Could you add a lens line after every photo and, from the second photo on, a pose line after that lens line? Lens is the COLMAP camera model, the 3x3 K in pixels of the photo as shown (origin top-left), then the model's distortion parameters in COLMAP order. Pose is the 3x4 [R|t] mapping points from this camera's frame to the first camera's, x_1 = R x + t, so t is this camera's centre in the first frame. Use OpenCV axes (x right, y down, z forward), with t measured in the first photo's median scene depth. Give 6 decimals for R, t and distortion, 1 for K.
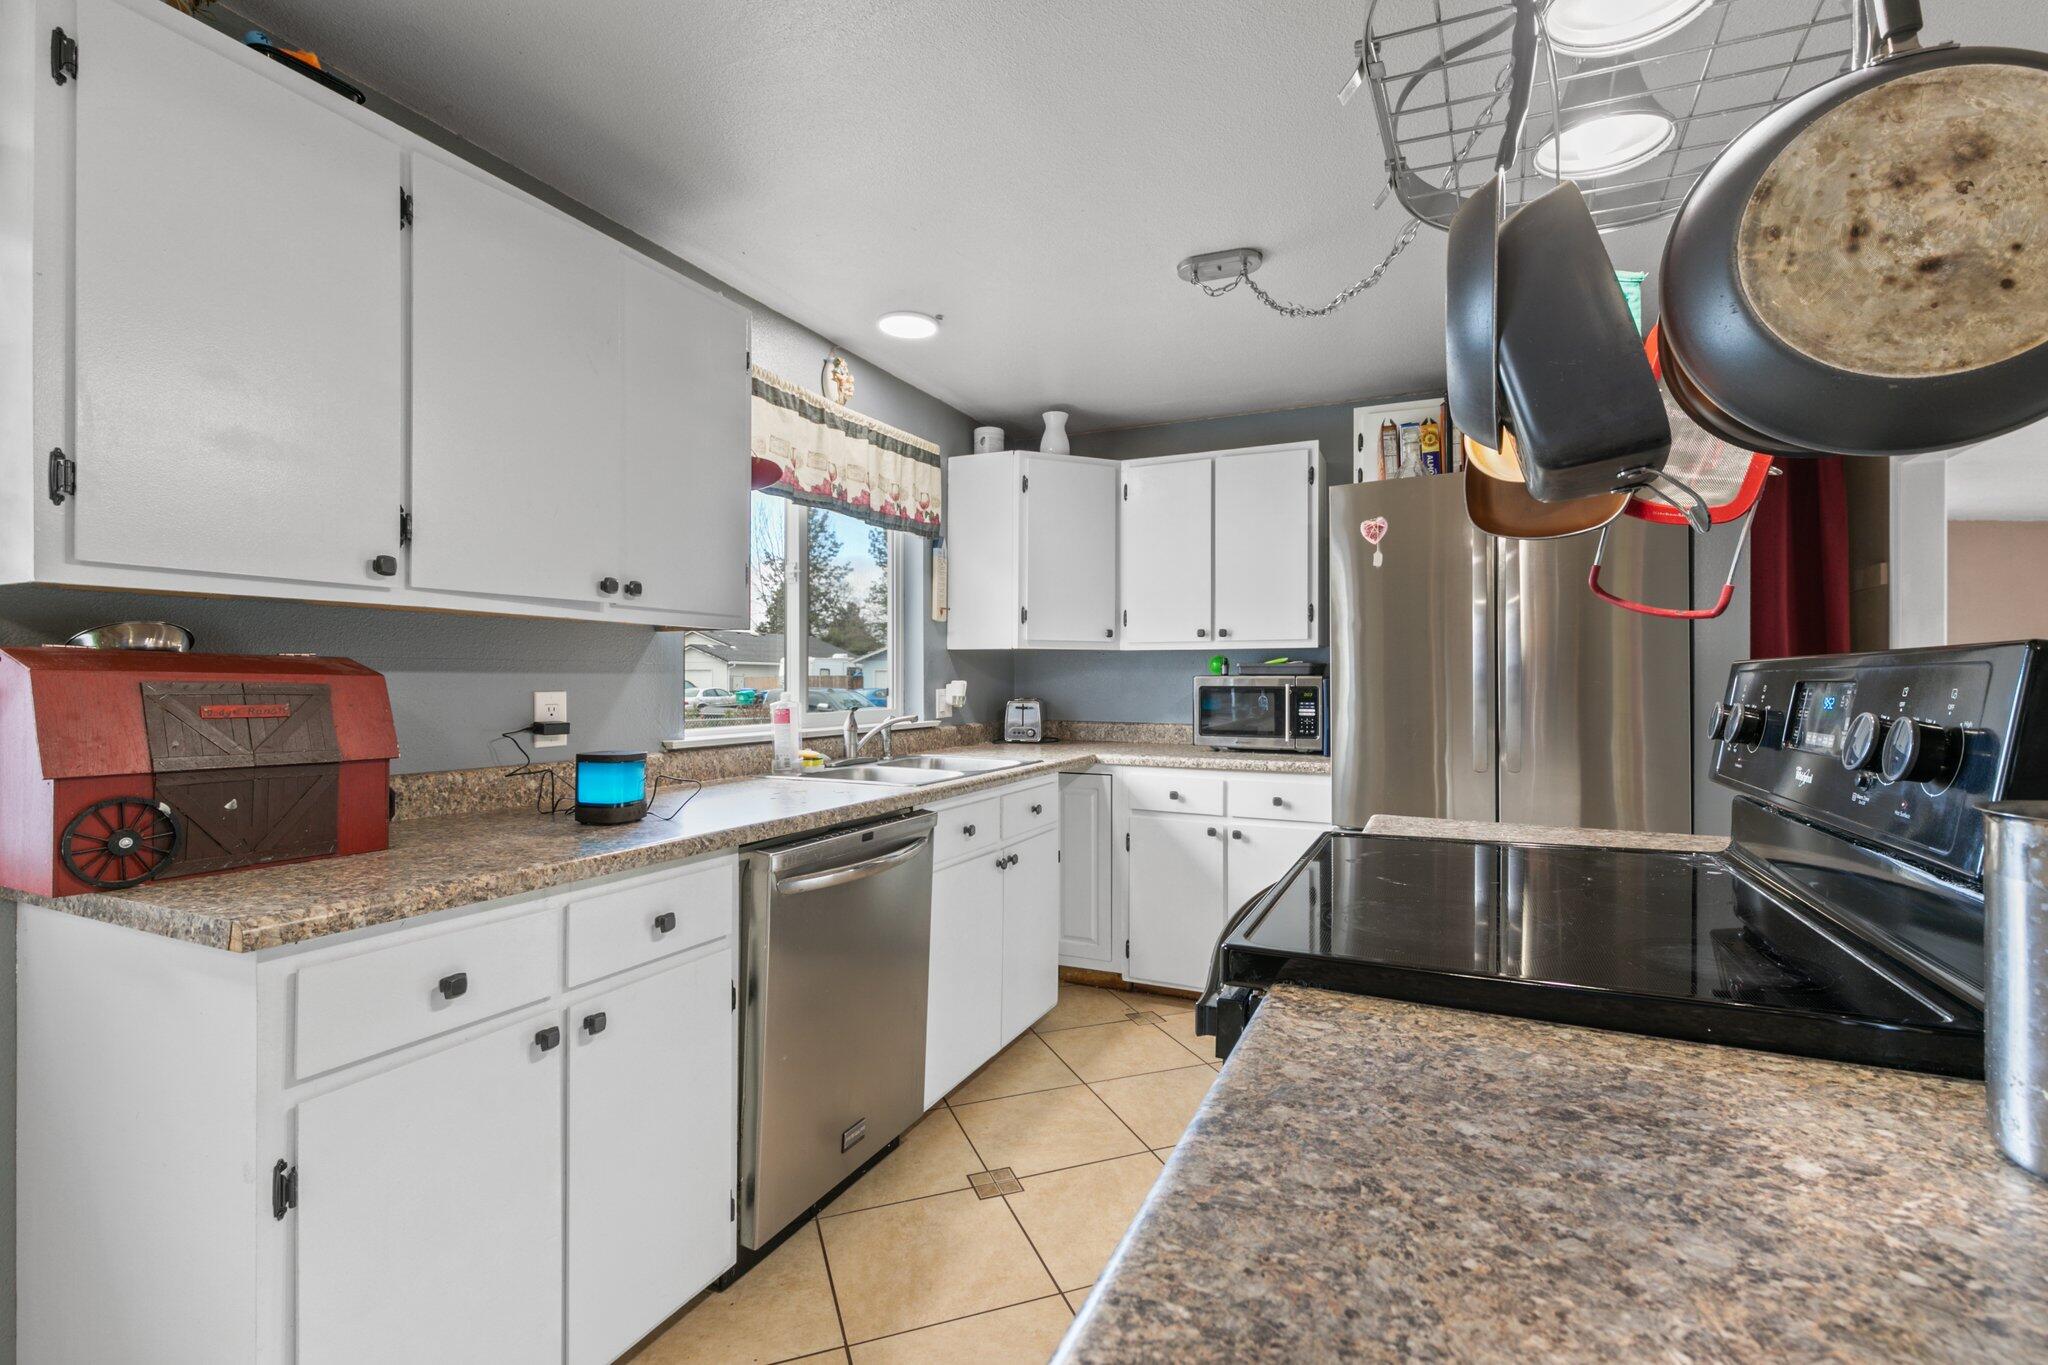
lens RADIAL K [[917.9, 0, 1024.1], [0, 917.9, 677.0], [0, 0, 1]] dist [0.006033, 0.000031]
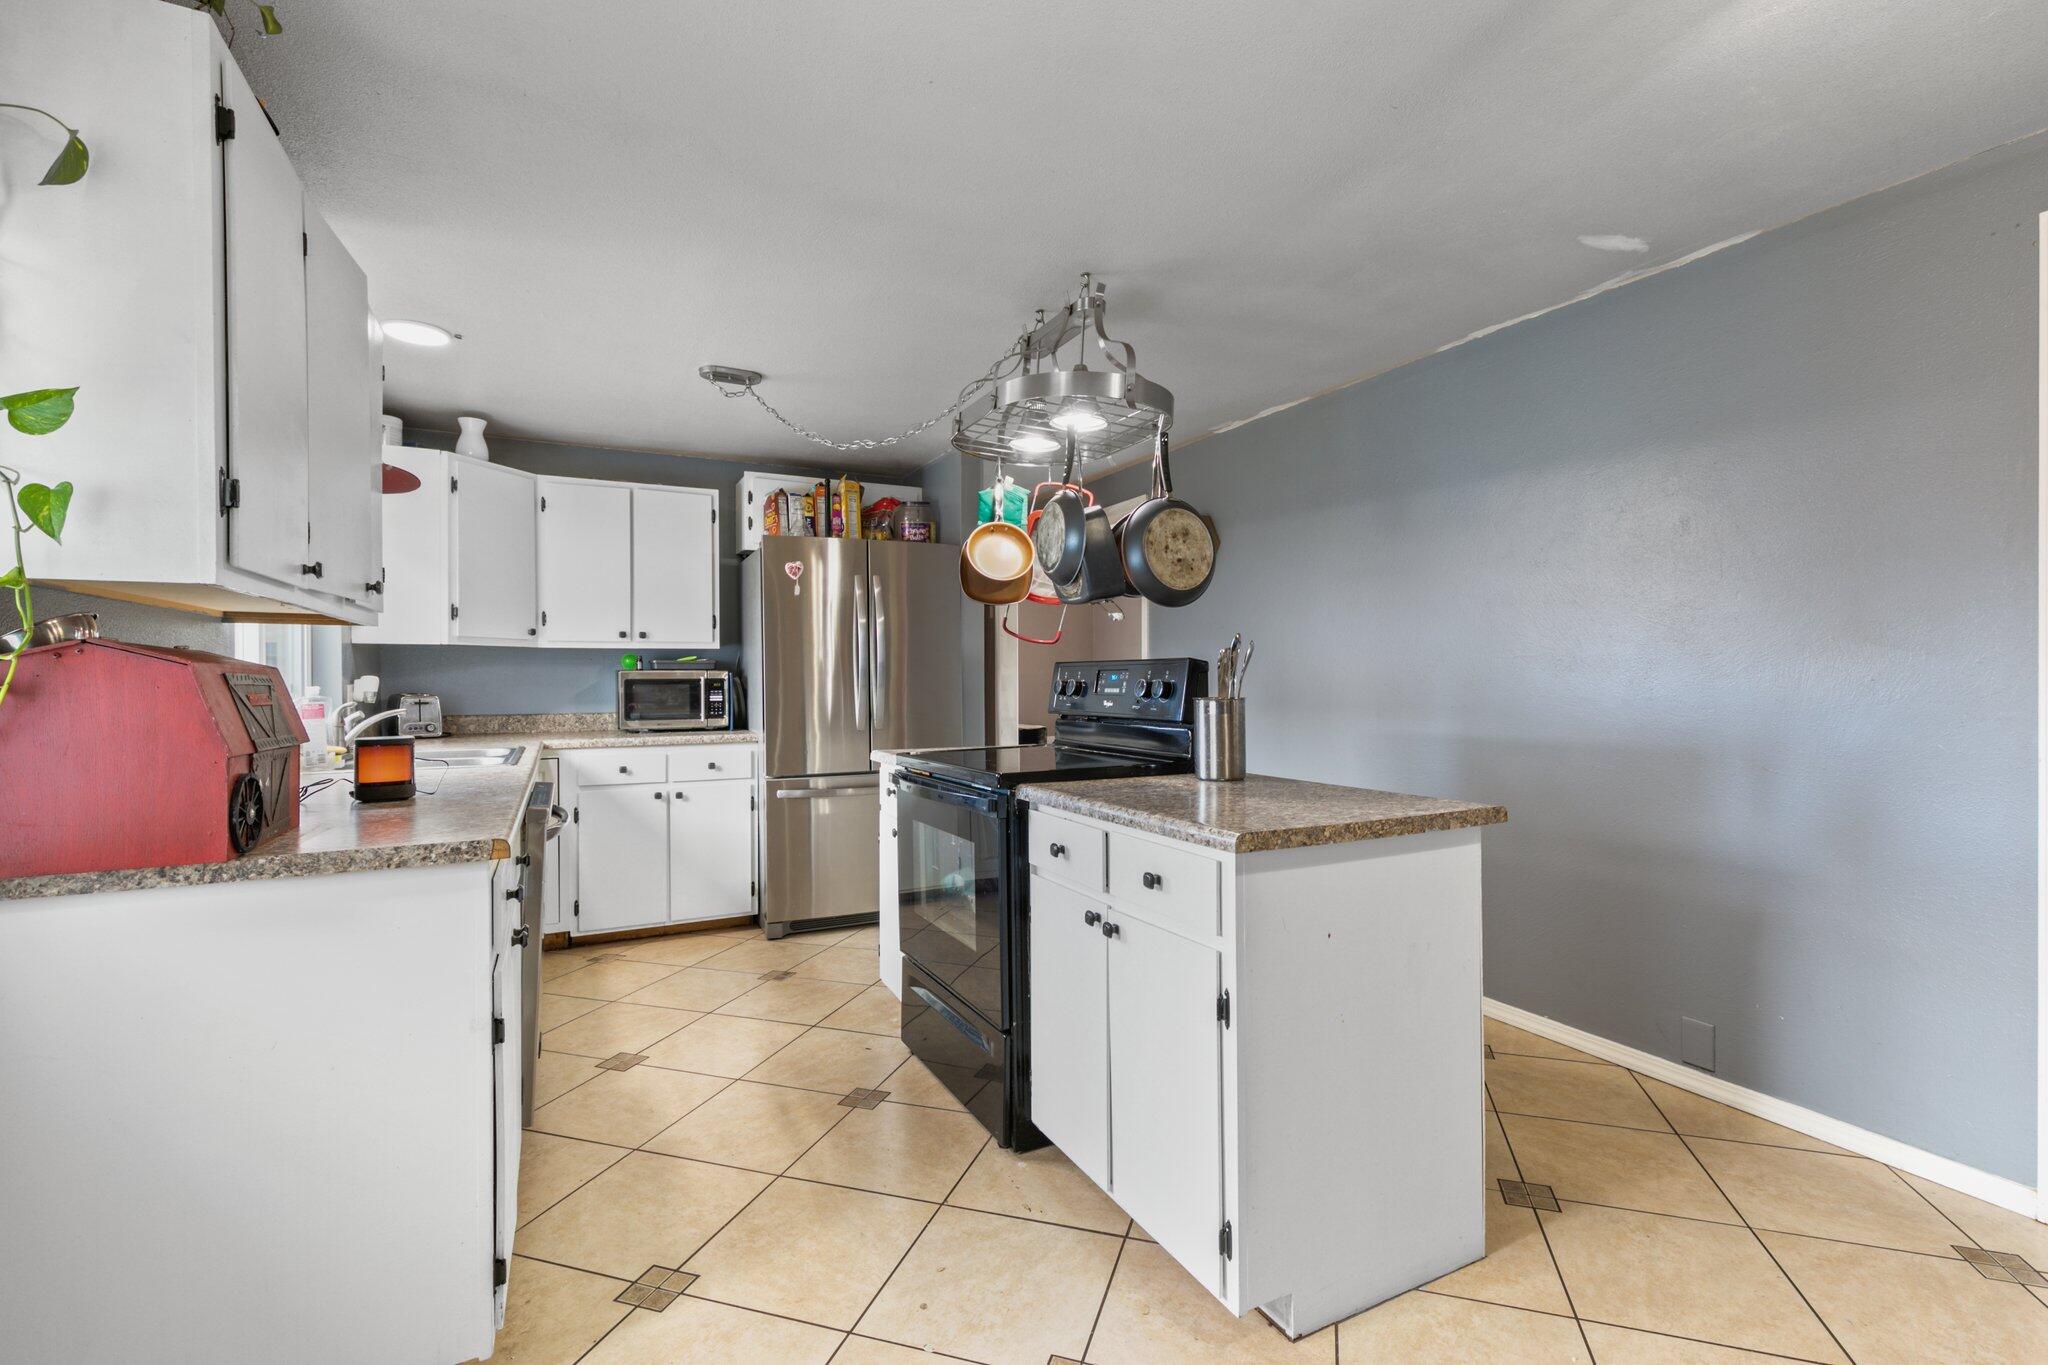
lens RADIAL K [[917.9, 0, 1030.2], [0, 917.9, 677.0], [0, 0, 1]] dist [0.006033, 0.000031]
pose [[0.621894, -0.006460, 0.783075, -0.433561], [0.003699, 0.999979, 0.005311, 0.002829], [-0.783092, -0.000406, 0.621905, -0.160489]]
